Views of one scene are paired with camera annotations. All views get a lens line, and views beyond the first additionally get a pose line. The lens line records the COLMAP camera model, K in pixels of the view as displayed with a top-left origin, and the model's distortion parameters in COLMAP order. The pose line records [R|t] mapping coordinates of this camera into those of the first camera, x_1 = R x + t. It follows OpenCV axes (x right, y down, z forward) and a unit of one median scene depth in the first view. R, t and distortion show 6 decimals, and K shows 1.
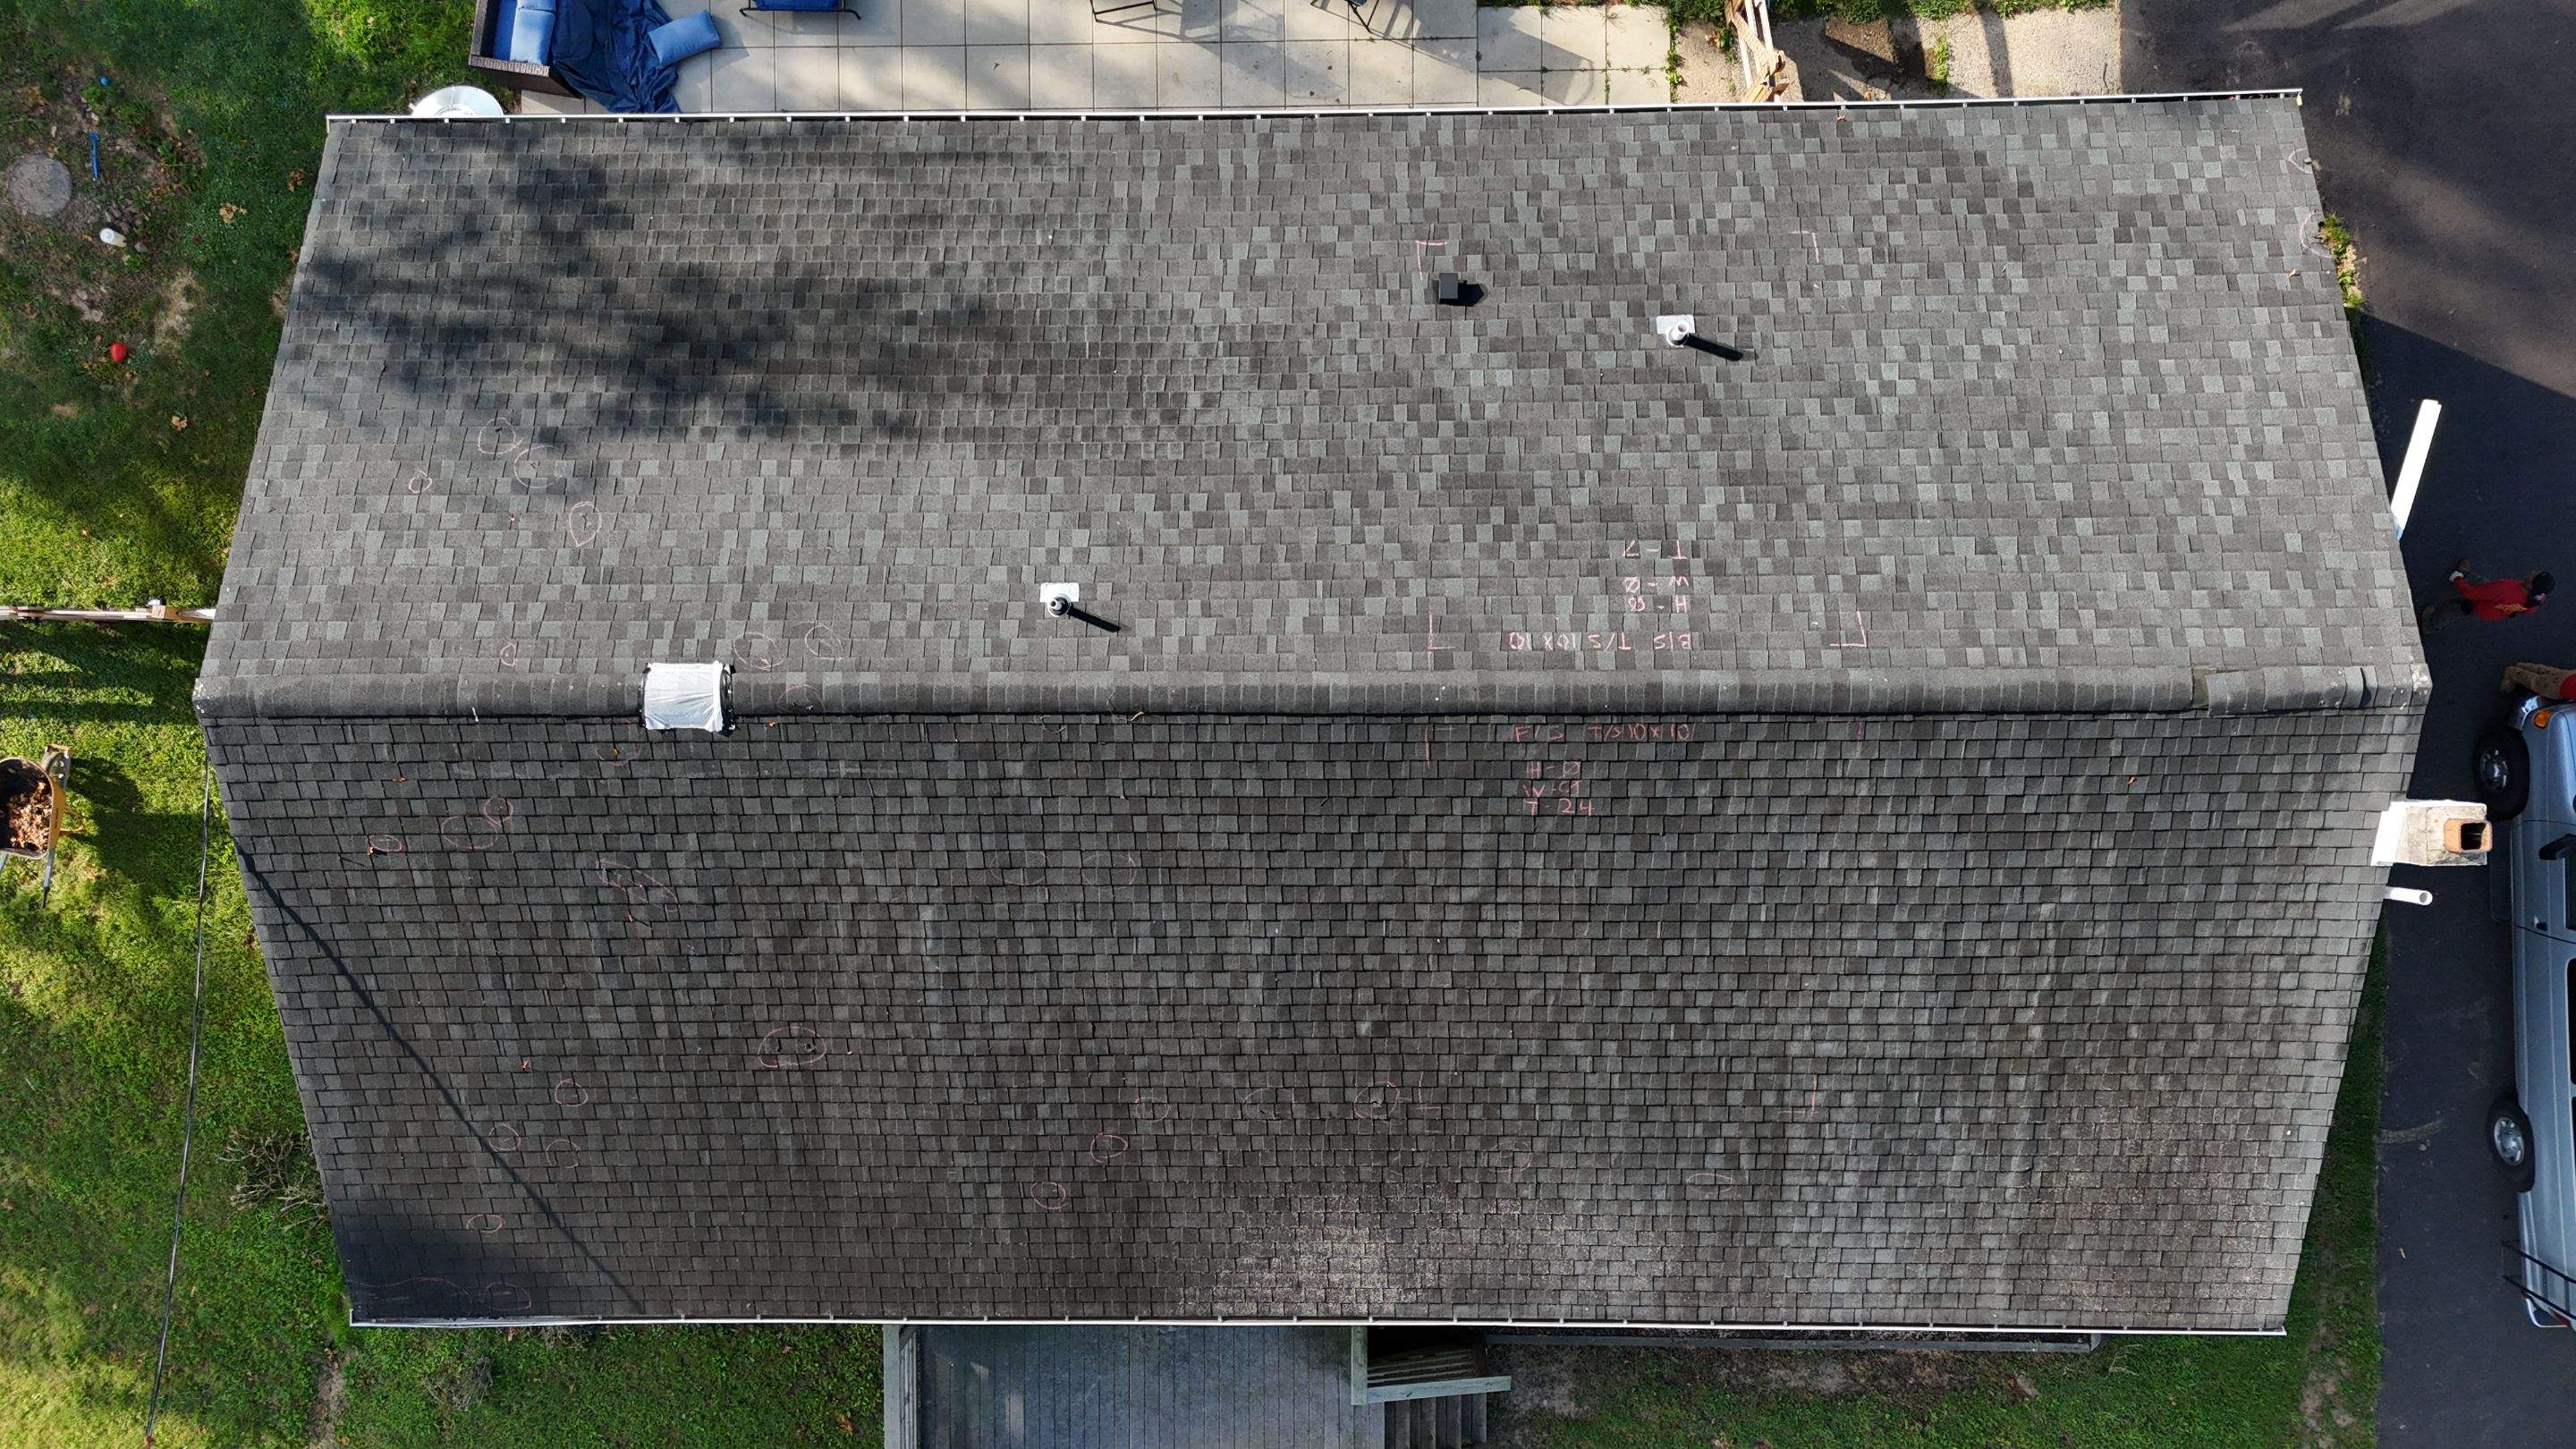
lens RADIAL K [[1895.2, 0, 1293.7], [0, 1895.2, 726.5], [0, 0, 1]] dist [0.095911, -0.139034]
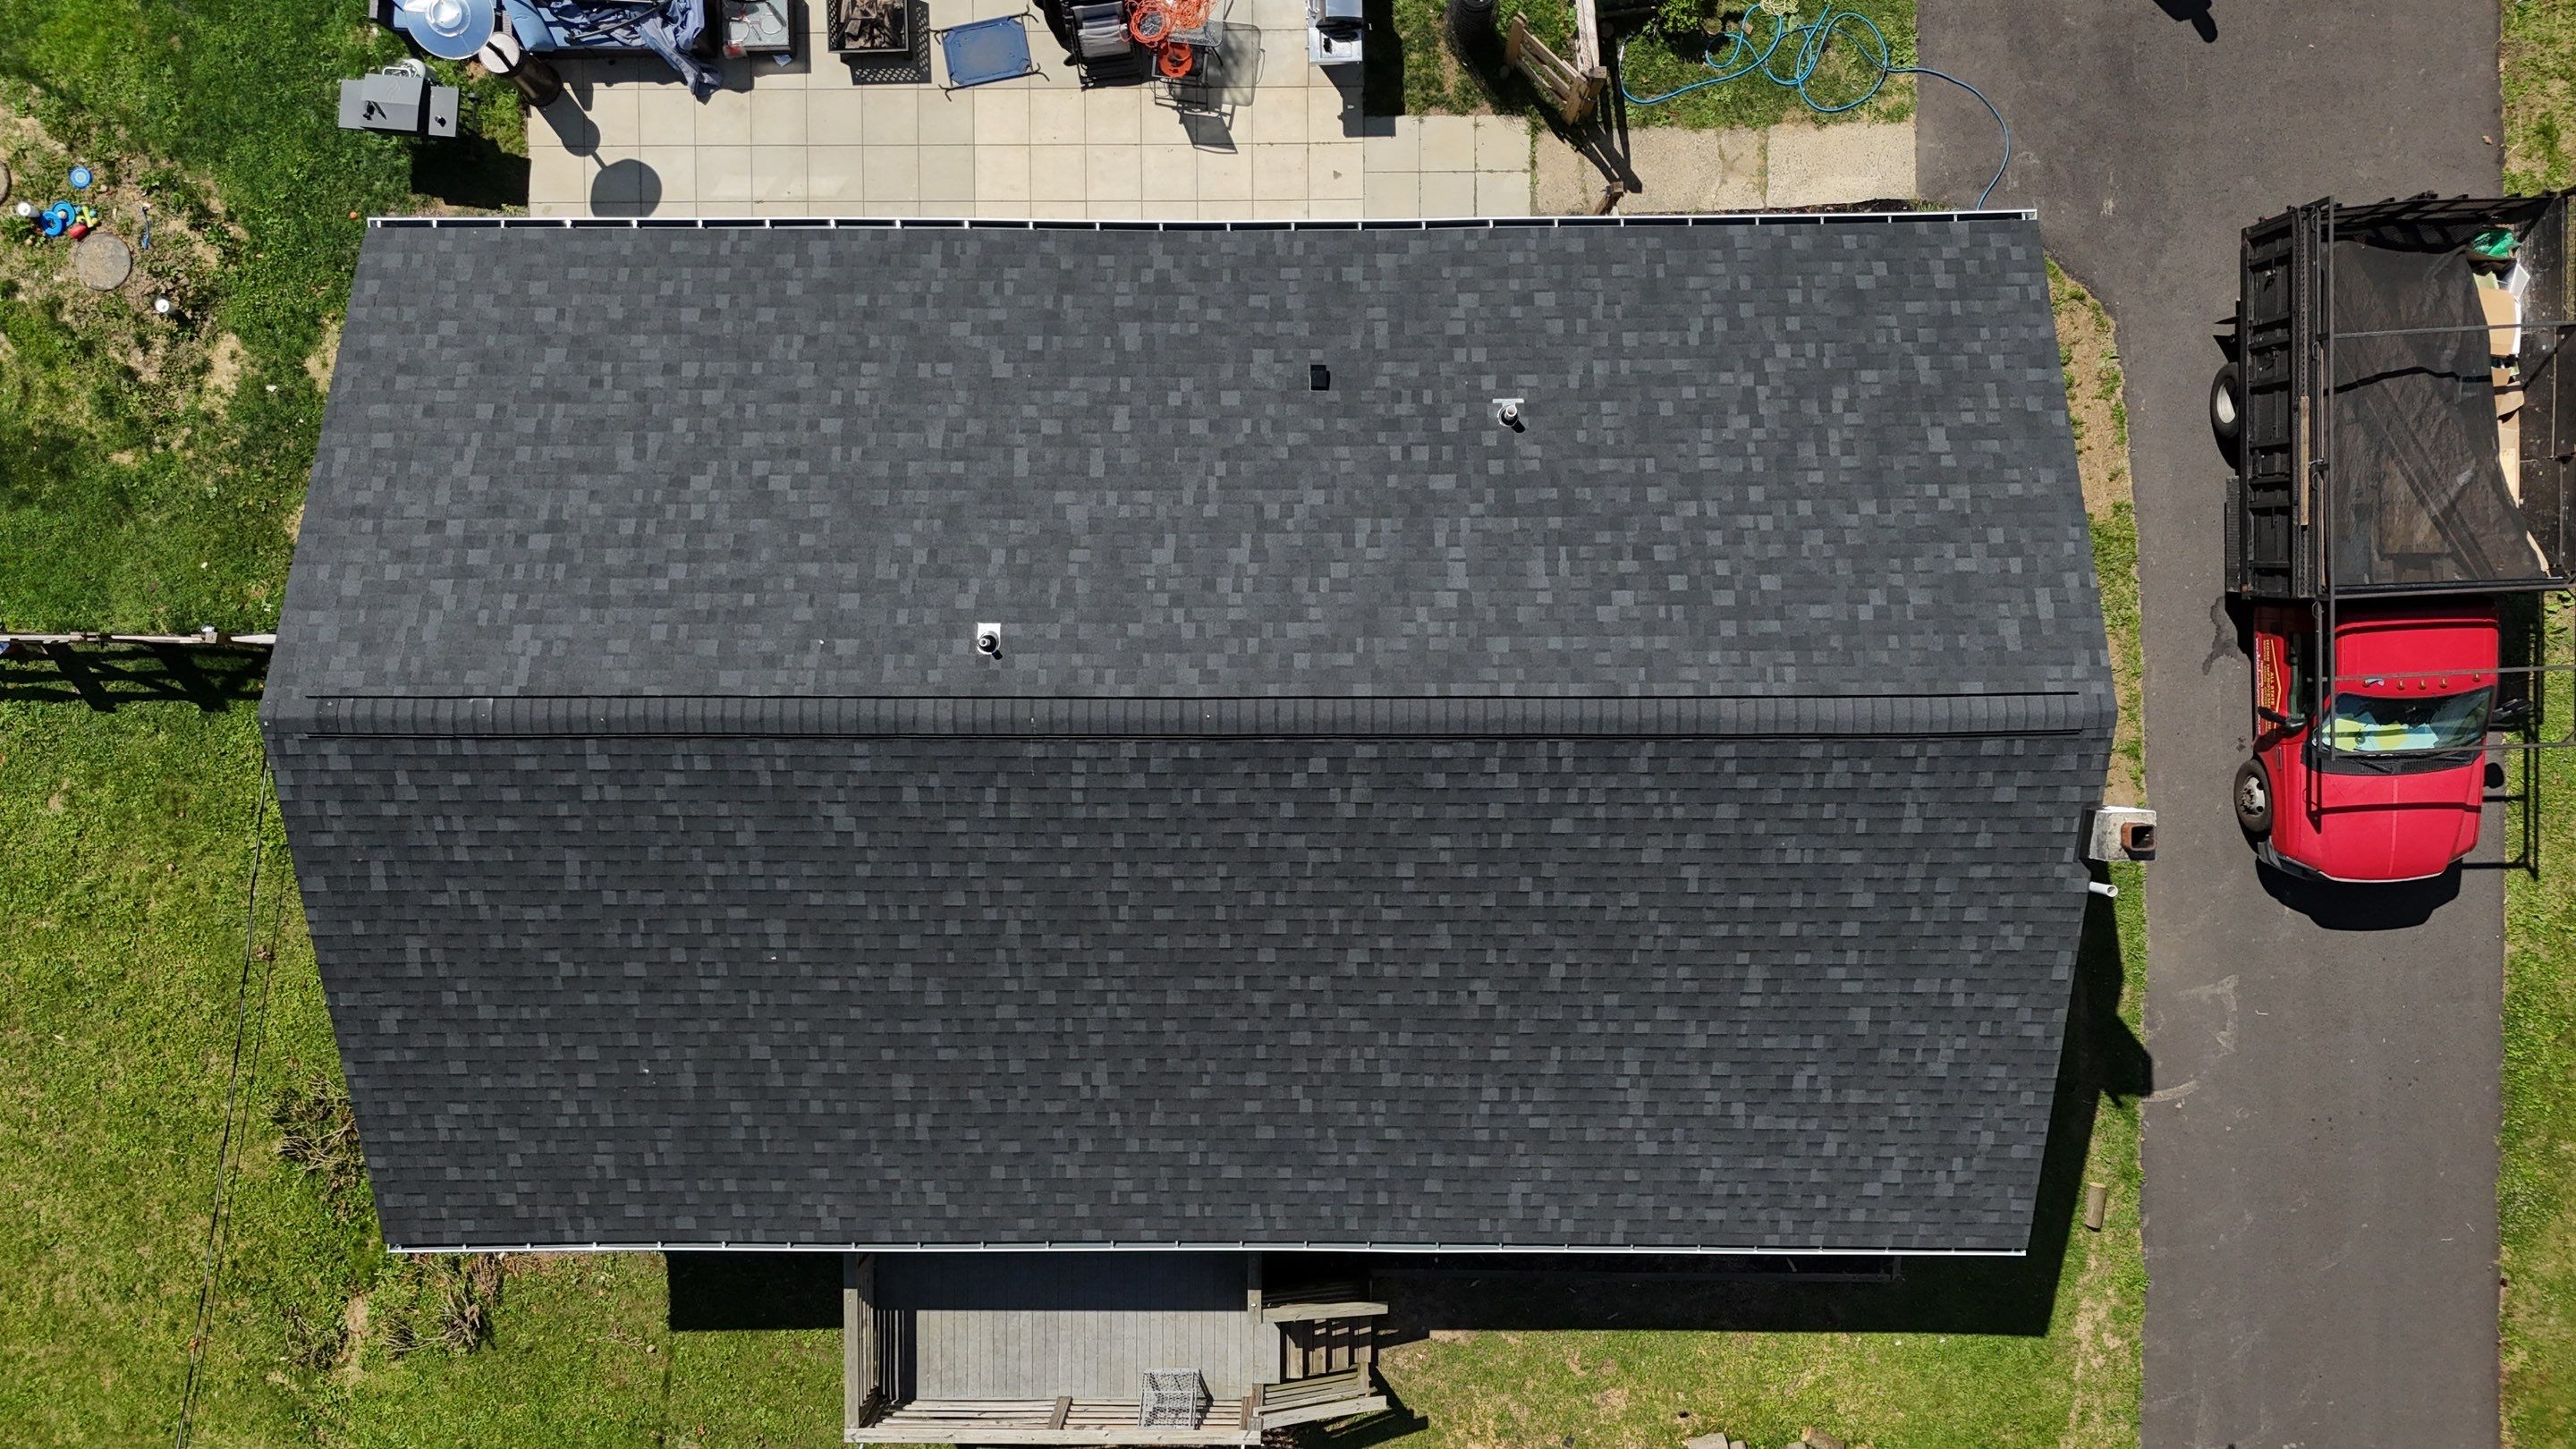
lens RADIAL K [[1895.2, 0, 1293.7], [0, 1895.2, 726.5], [0, 0, 1]] dist [0.095911, -0.139034]
pose [[0.999936, 0.002630, 0.011024, 0.042240], [-0.002676, 0.999988, 0.004160, -0.012111], [-0.011013, -0.004189, 0.999931, -0.148213]]
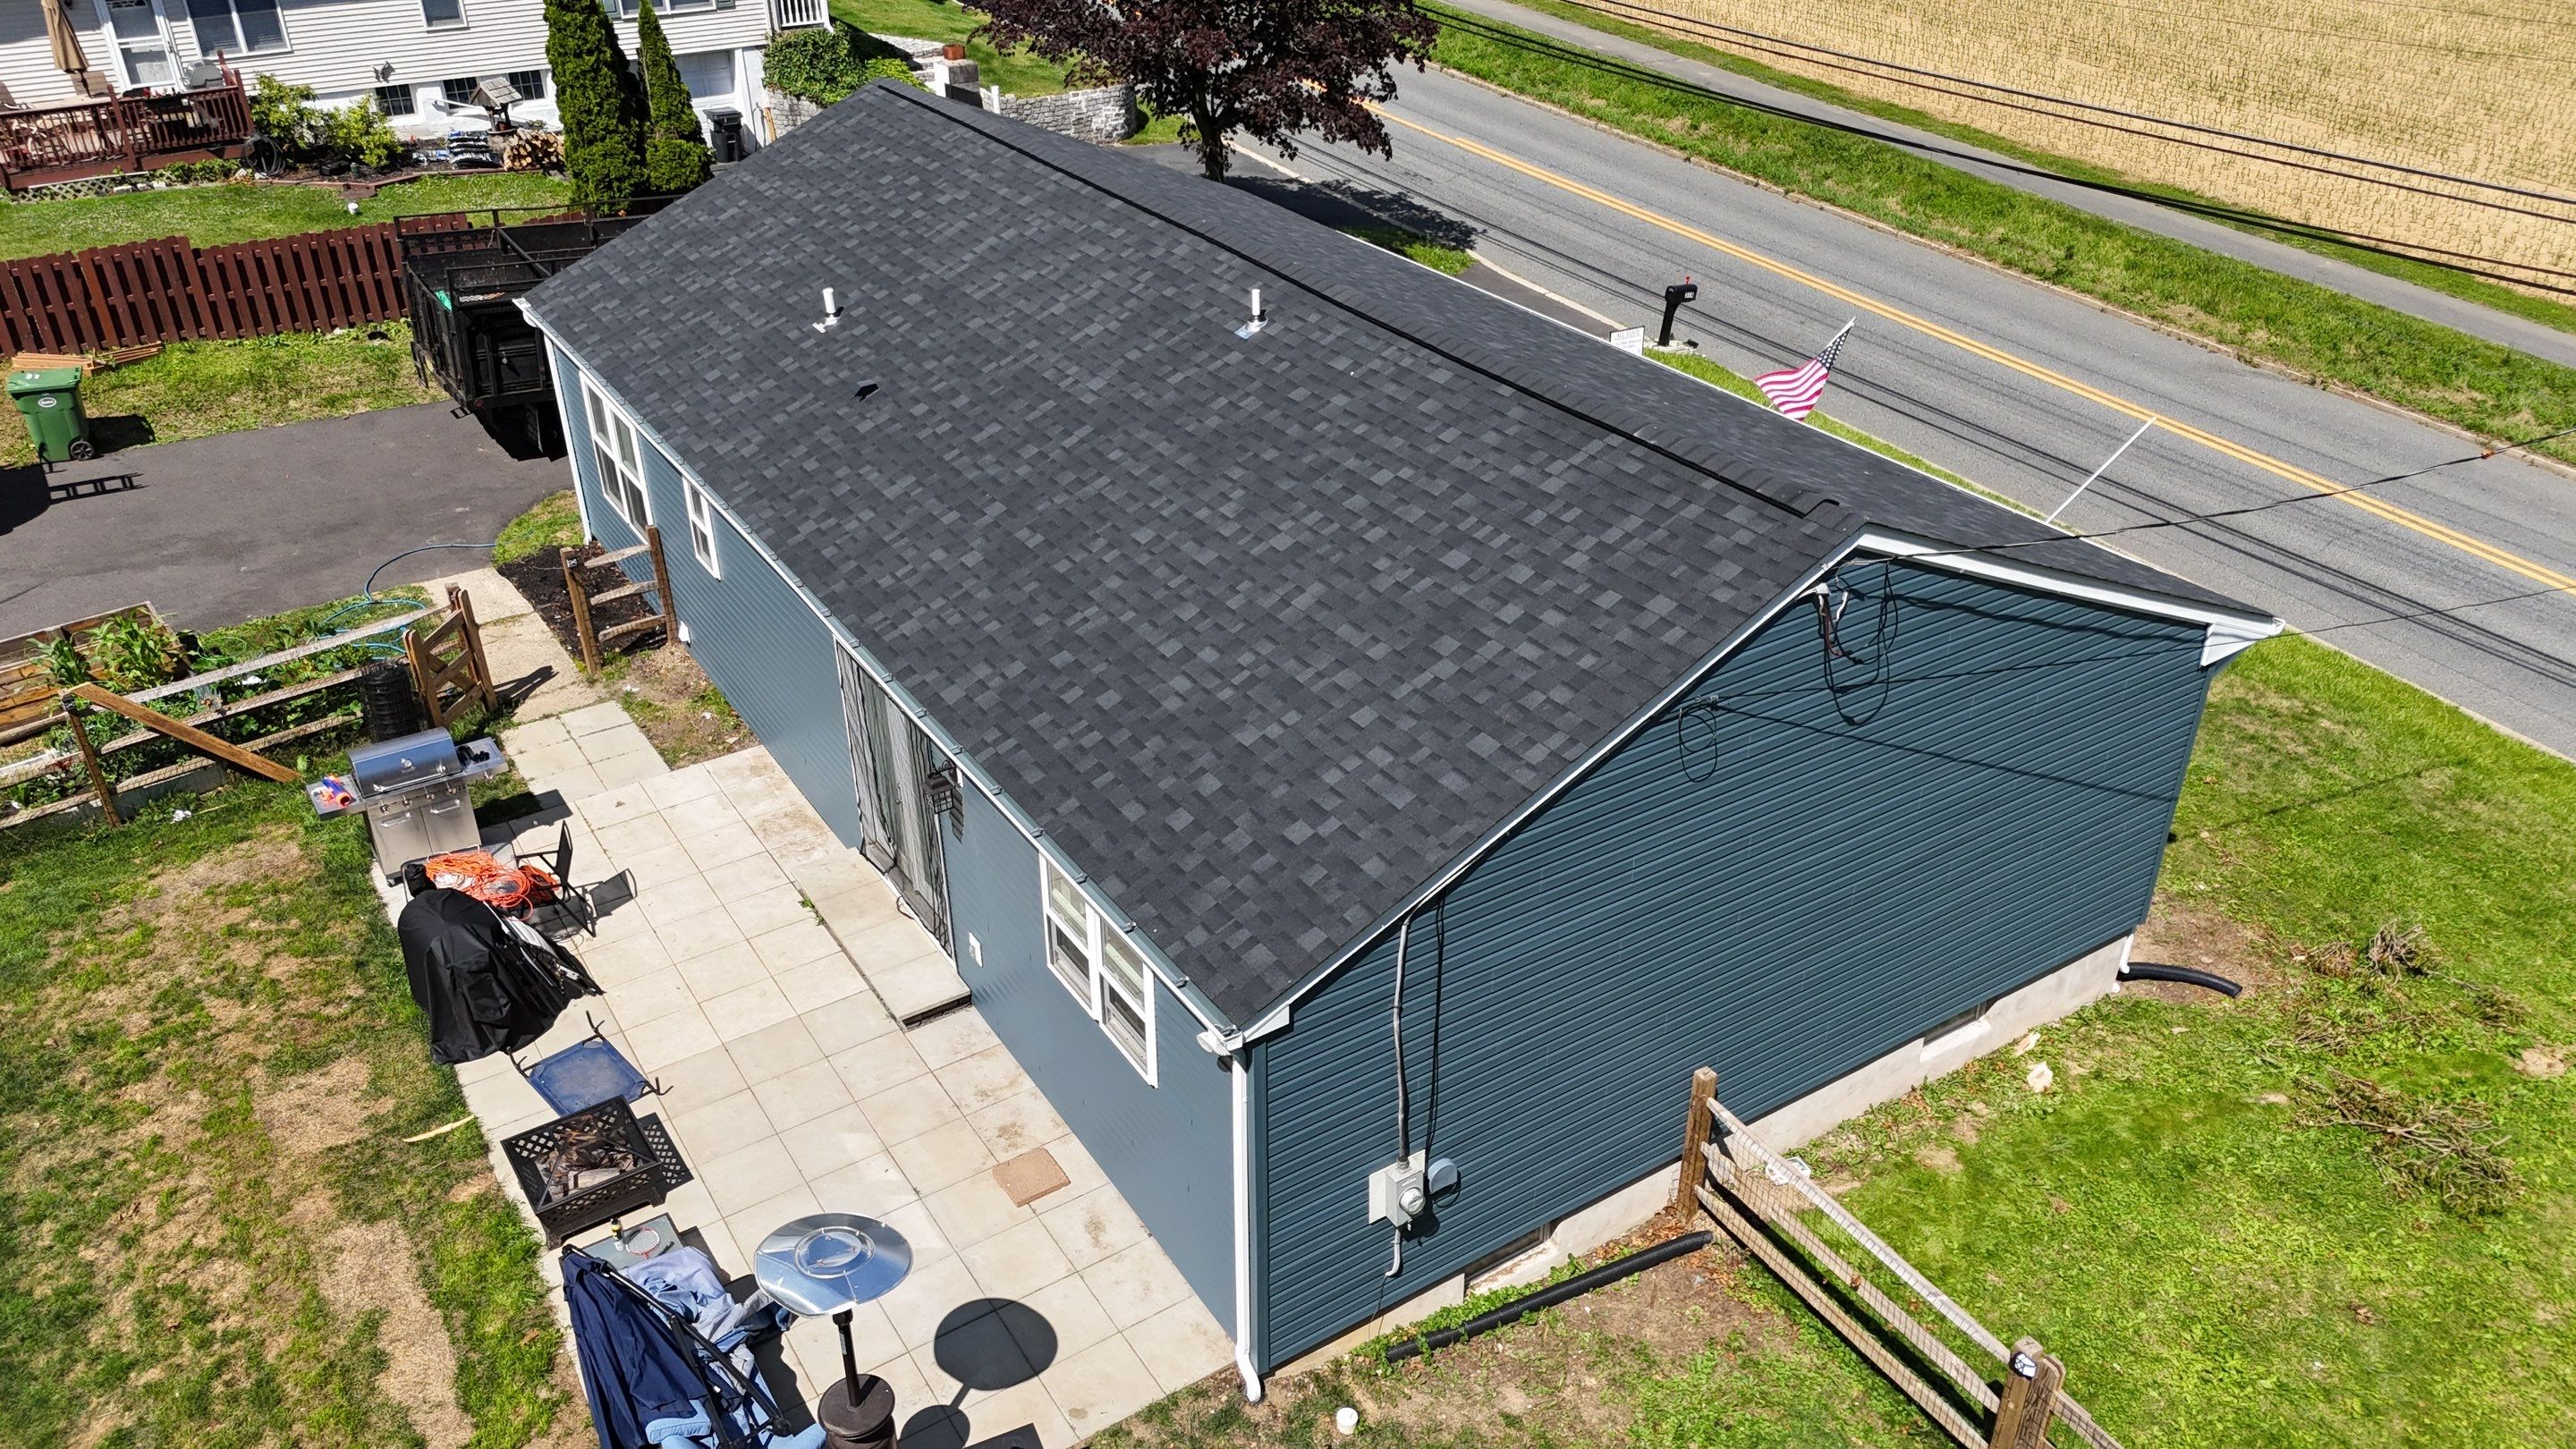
lens RADIAL K [[1895.2, 0, 1293.7], [0, 1895.2, 726.5], [0, 0, 1]] dist [0.095911, -0.139034]
pose [[-0.540036, -0.404283, 0.738185, -0.935011], [0.841241, -0.286350, 0.458603, -0.549401], [0.025974, 0.868654, 0.494739, 0.564162]]
